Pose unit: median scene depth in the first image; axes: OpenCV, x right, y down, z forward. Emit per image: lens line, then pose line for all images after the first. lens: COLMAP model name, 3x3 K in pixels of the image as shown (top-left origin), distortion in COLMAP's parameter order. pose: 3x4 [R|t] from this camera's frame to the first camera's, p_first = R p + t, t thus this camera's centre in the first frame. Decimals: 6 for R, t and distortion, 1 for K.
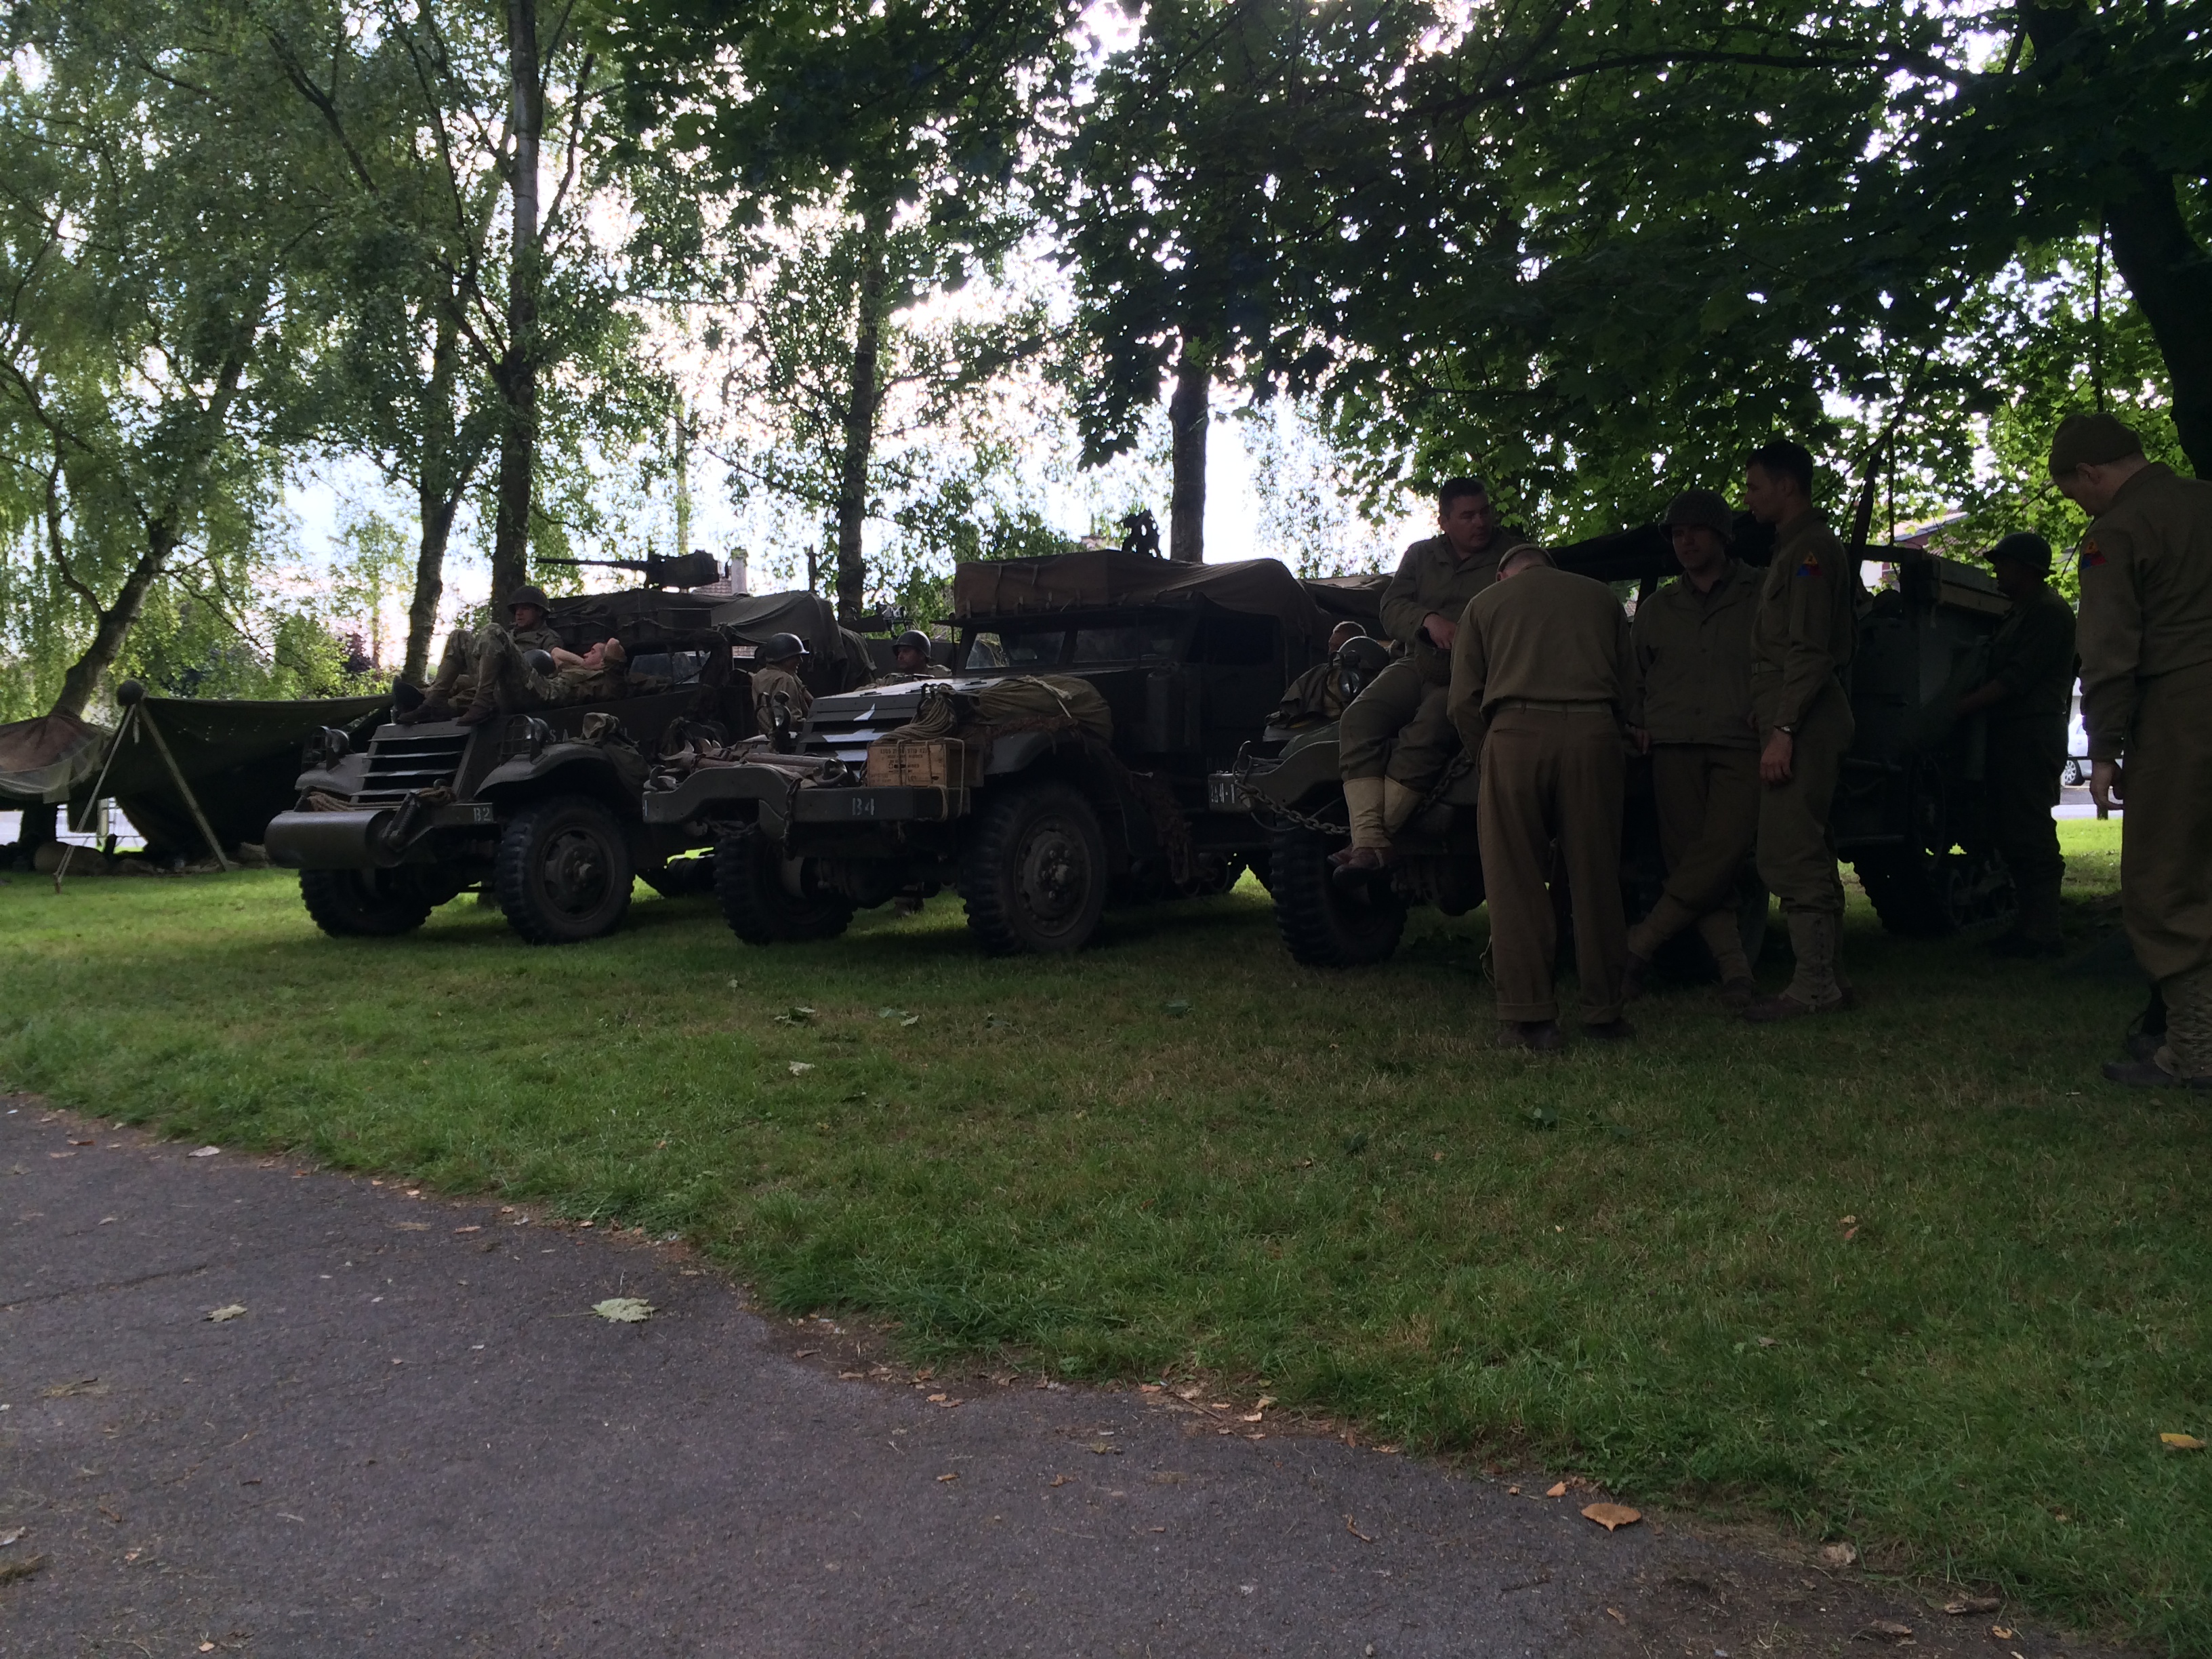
lens RADIAL K [[1932.1, 0, 1107.3], [0, 1932.1, 832.4], [0, 0, 1]] dist [0.092676, -0.101558]
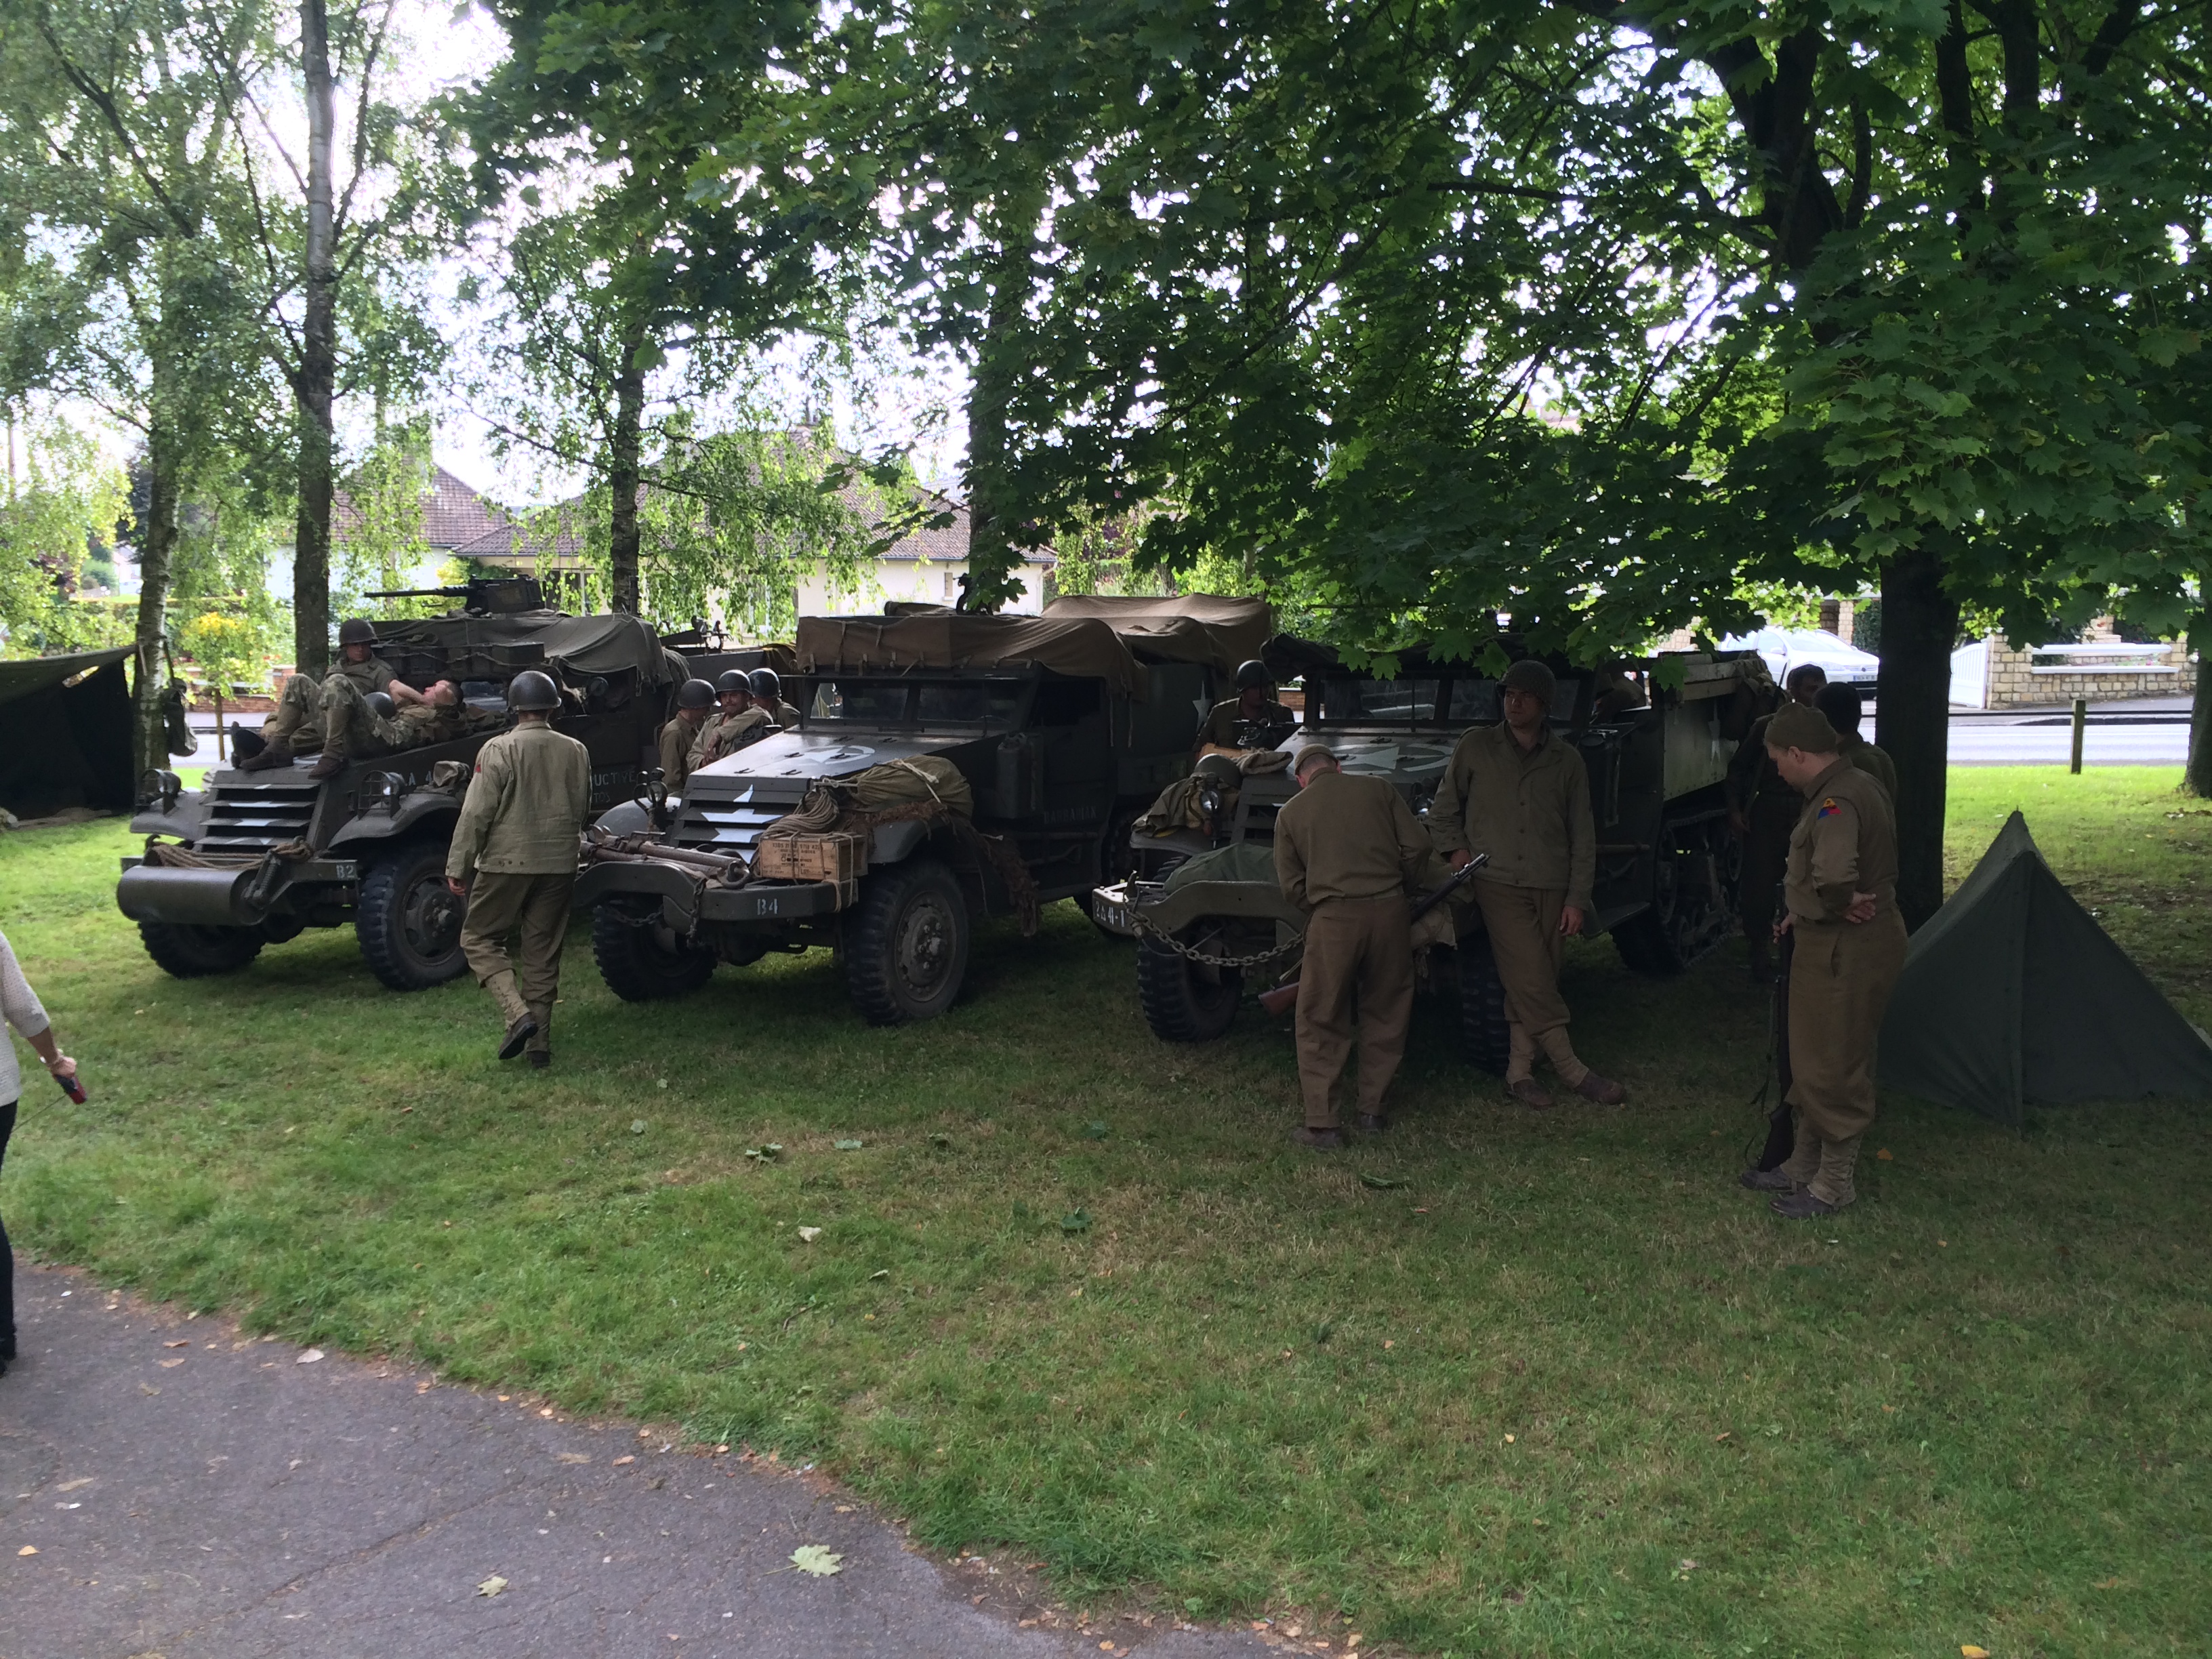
lens RADIAL K [[1932.1, 0, 1107.3], [0, 1932.1, 832.4], [0, 0, 1]] dist [0.092676, -0.101558]
pose [[0.986658, -0.012273, 0.162343, -0.108920], [-0.000826, 0.996764, 0.080377, -0.137161], [-0.162804, -0.079439, 0.983455, -0.102127]]
